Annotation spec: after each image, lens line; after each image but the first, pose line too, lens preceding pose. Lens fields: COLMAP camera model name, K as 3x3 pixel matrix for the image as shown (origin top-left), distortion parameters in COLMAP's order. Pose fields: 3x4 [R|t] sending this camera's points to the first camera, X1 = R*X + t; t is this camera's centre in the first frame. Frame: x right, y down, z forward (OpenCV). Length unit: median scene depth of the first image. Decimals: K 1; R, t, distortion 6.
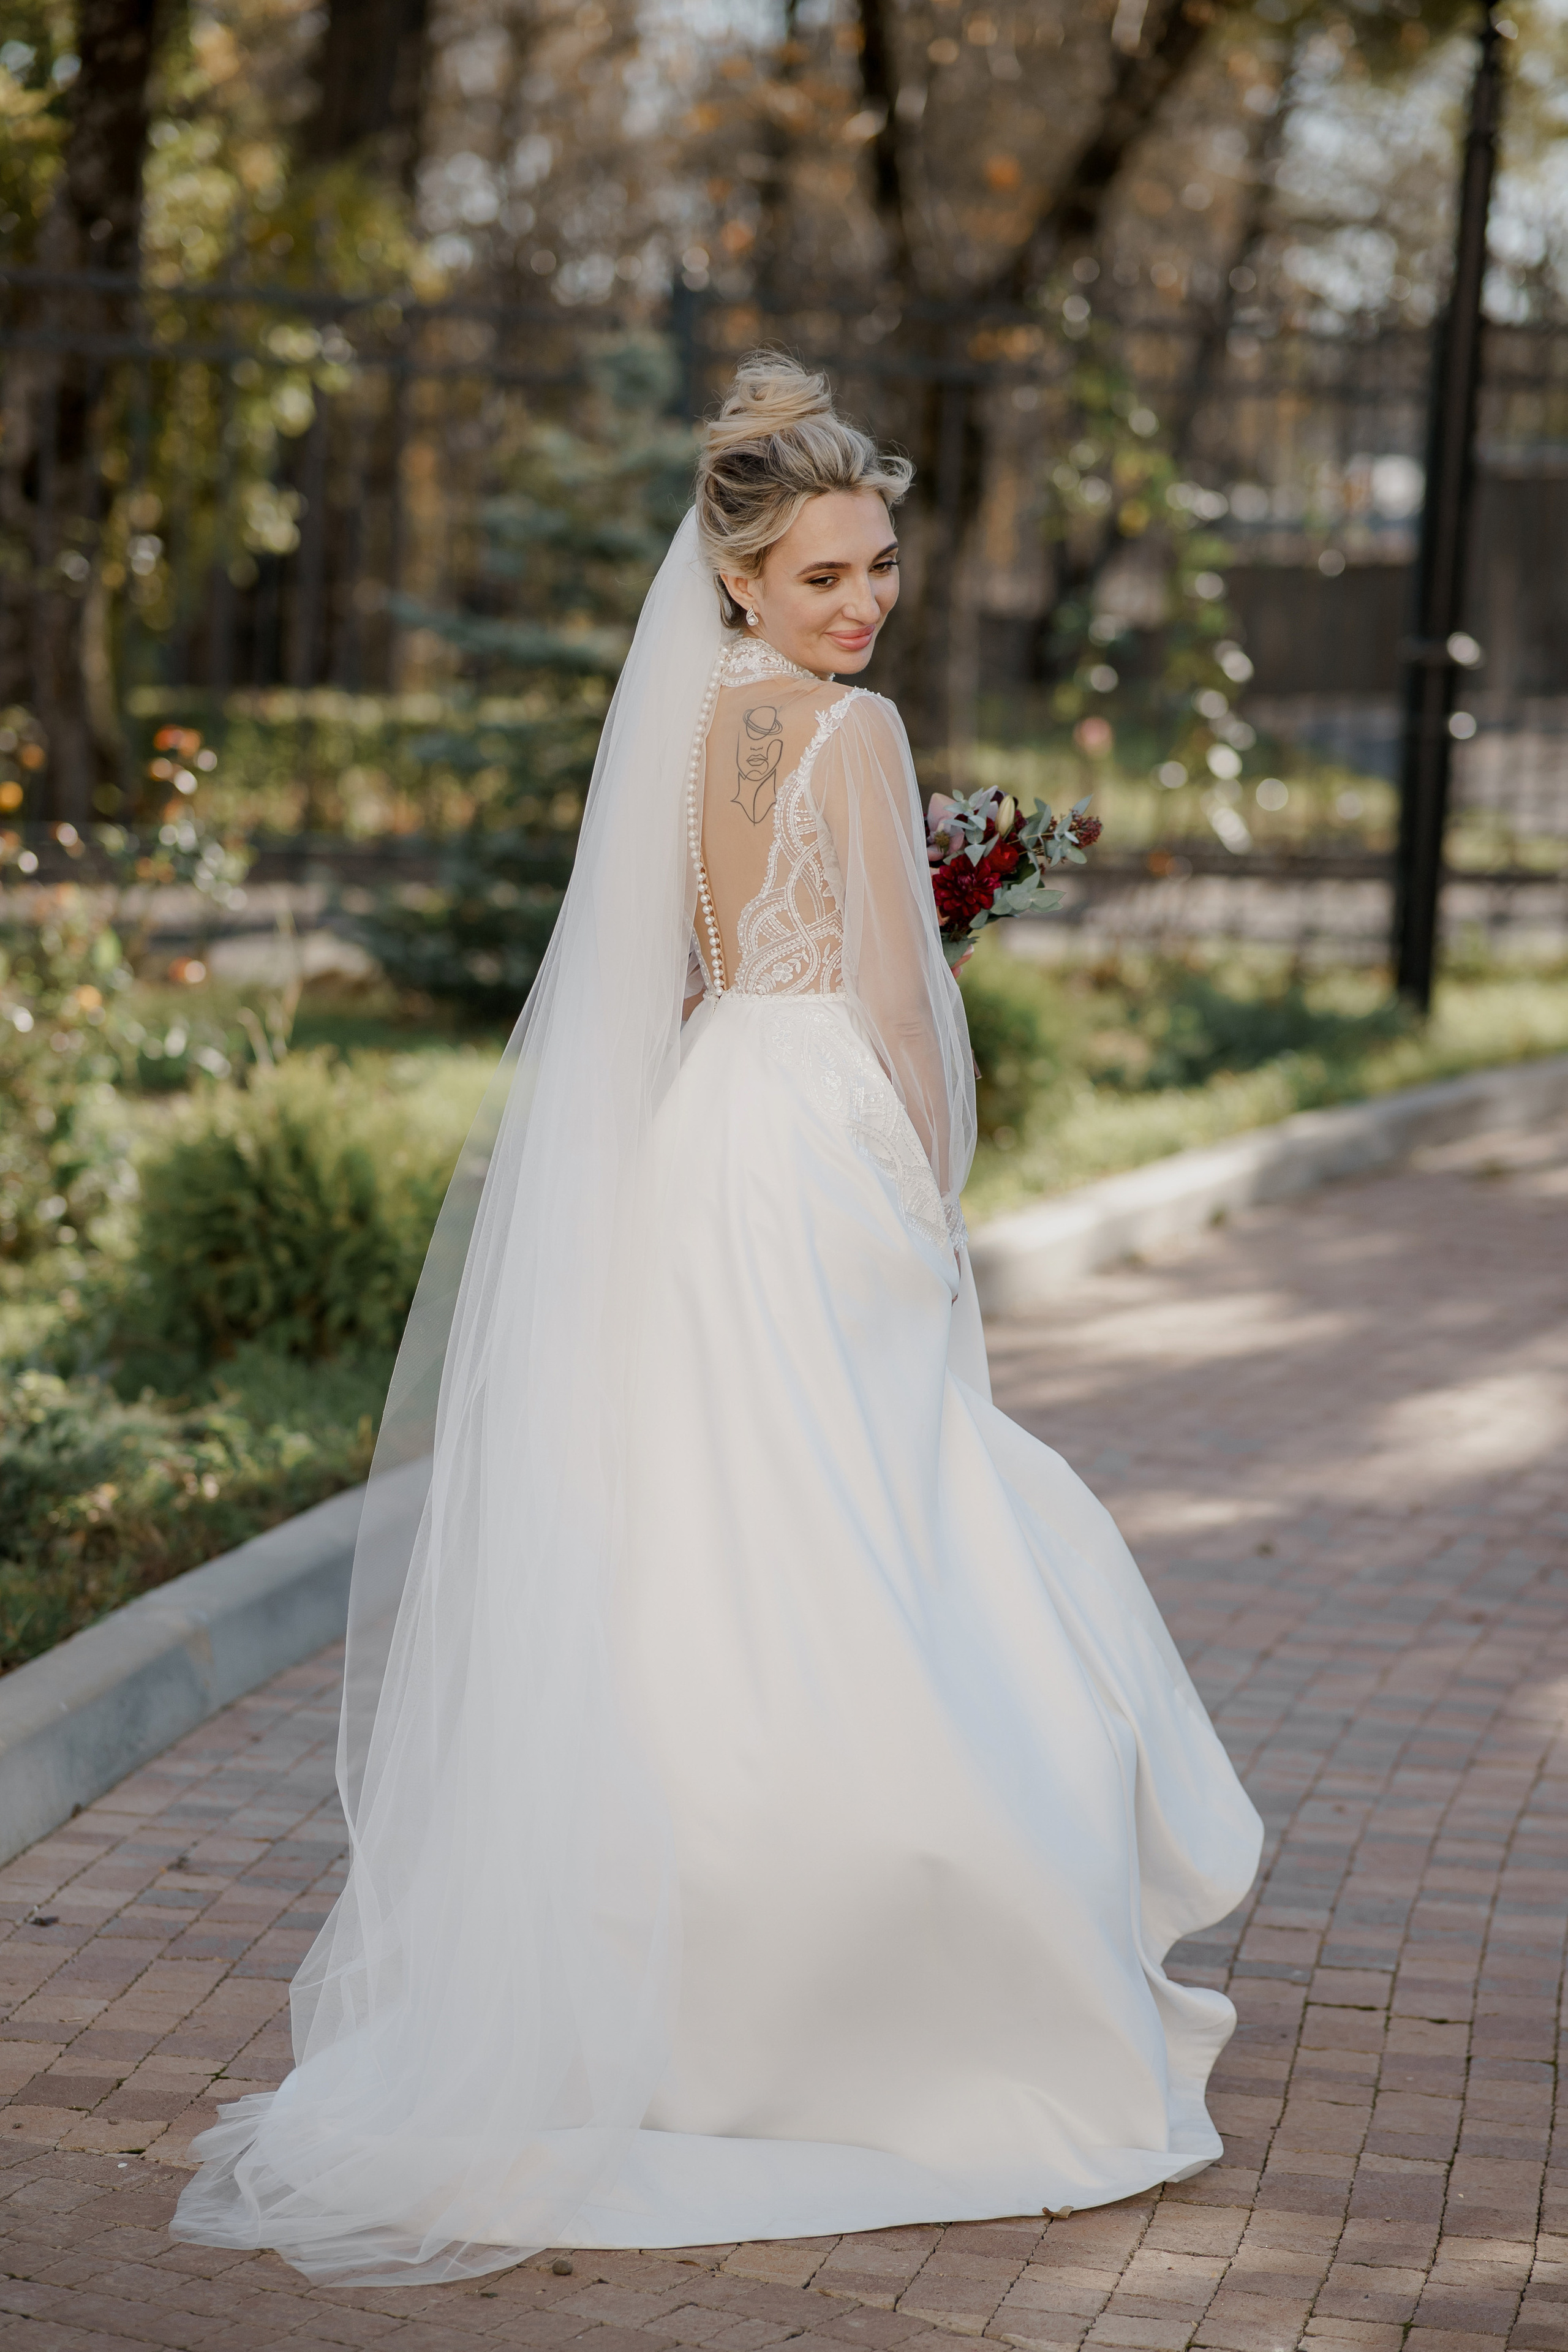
lens RADIAL K [[5918.4, 0, 789.8], [0, 5918.4, 1164.8], [0, 0, 1]] dist [0.471565, -0.842536]
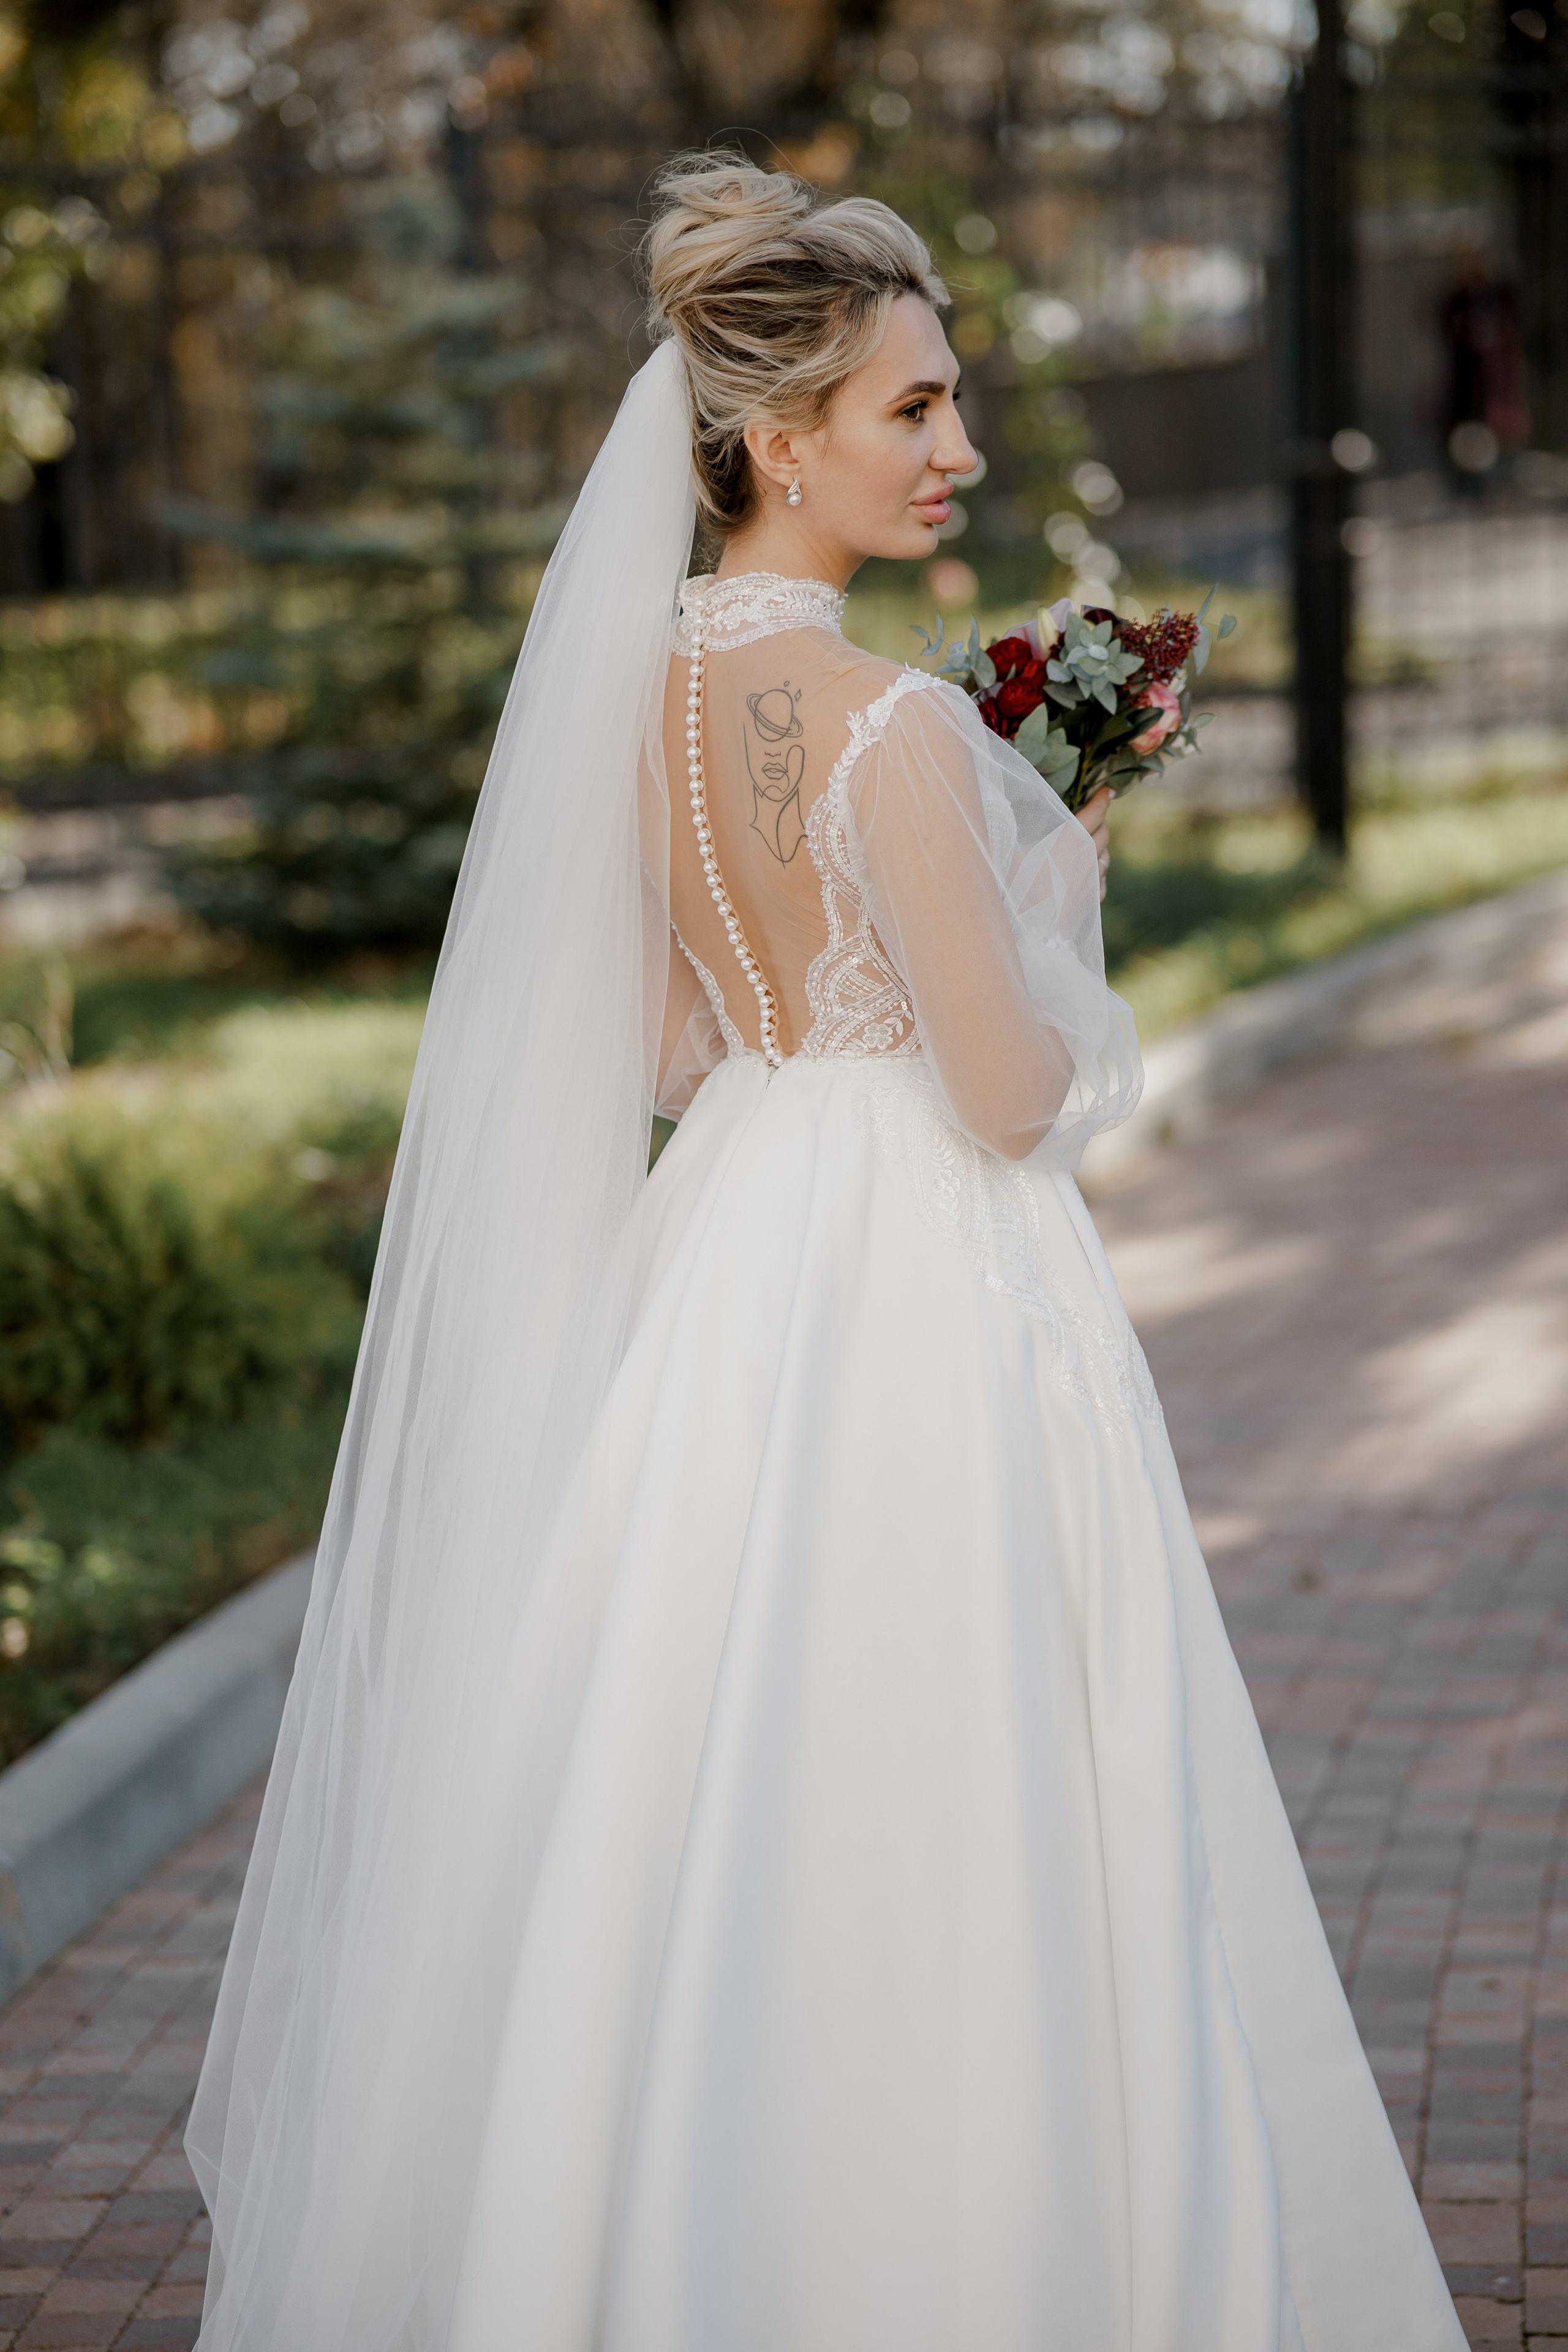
lens RADIAL K [[5565.3, 0, 679.7], [0, 5565.3, 1188.1], [0, 0, 1]] dist [0.702903, -4.642341]
pose [[0.995903, -0.090214, 0.006148, -0.006074], [0.089924, 0.995247, 0.037374, -0.024889], [-0.009491, -0.036668, 0.999282, 0.216310]]
